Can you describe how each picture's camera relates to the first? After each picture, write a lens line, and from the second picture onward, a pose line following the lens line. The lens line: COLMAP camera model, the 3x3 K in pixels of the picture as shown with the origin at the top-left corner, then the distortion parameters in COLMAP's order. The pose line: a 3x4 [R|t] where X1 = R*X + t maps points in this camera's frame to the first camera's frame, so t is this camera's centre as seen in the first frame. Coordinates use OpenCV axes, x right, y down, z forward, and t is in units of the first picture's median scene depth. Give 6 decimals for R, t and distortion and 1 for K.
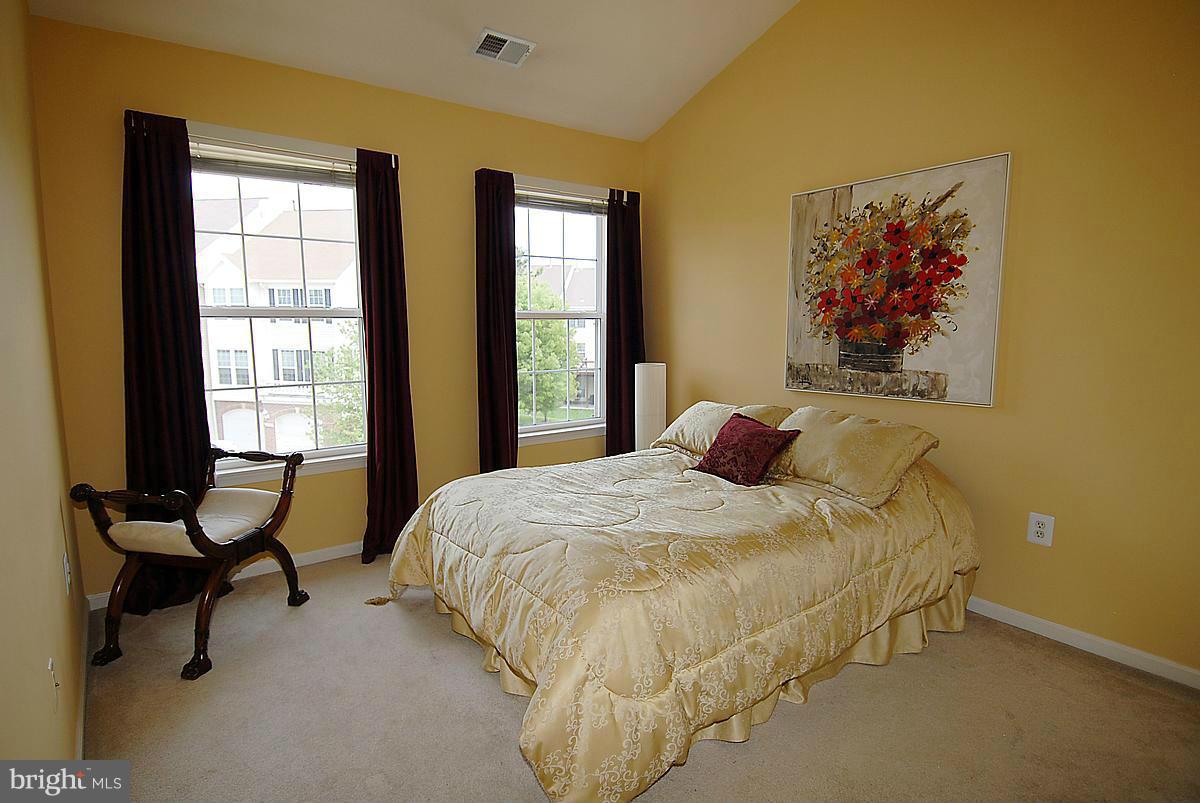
lens RADIAL K [[632.0, 0, 600.0], [0, 632.0, 401.5], [0, 0, 1]] dist [0.056026, -0.058090]
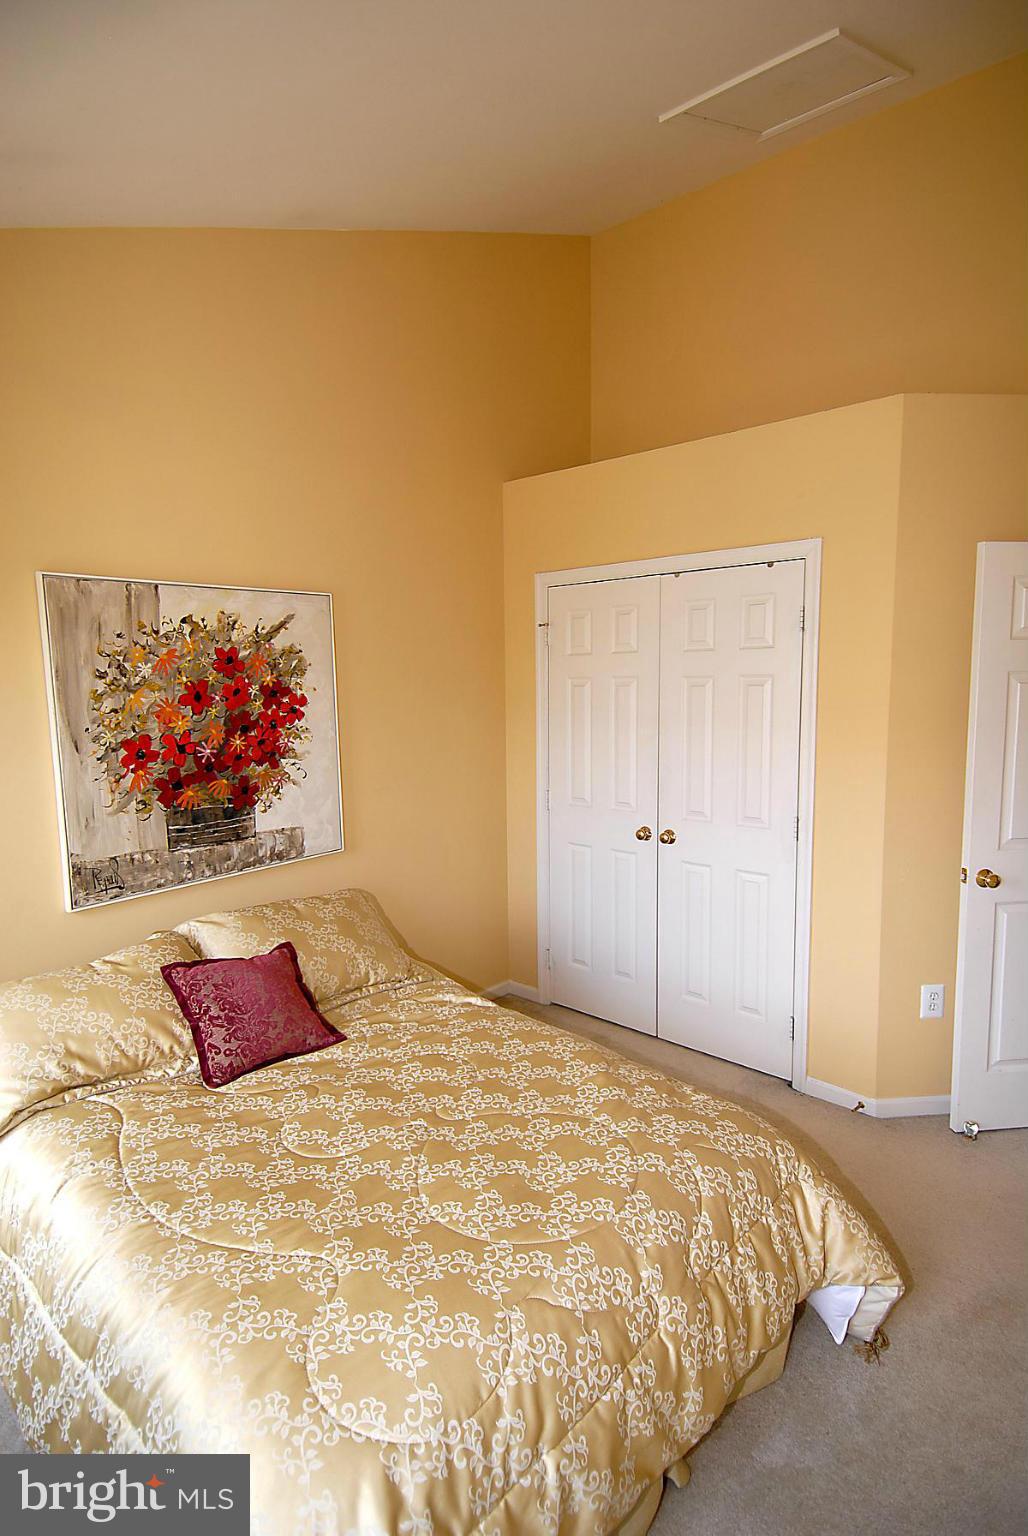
lens RADIAL K [[809.0, 0, 514.0], [0, 809.0, 768.0], [0, 0, 1]] dist [0.056026, -0.058090]
pose [[-0.202945, -0.108154, 0.973199, -0.553799], [0.137470, 0.980891, 0.137676, -0.218632], [-0.969492, 0.161727, -0.184199, 0.839170]]
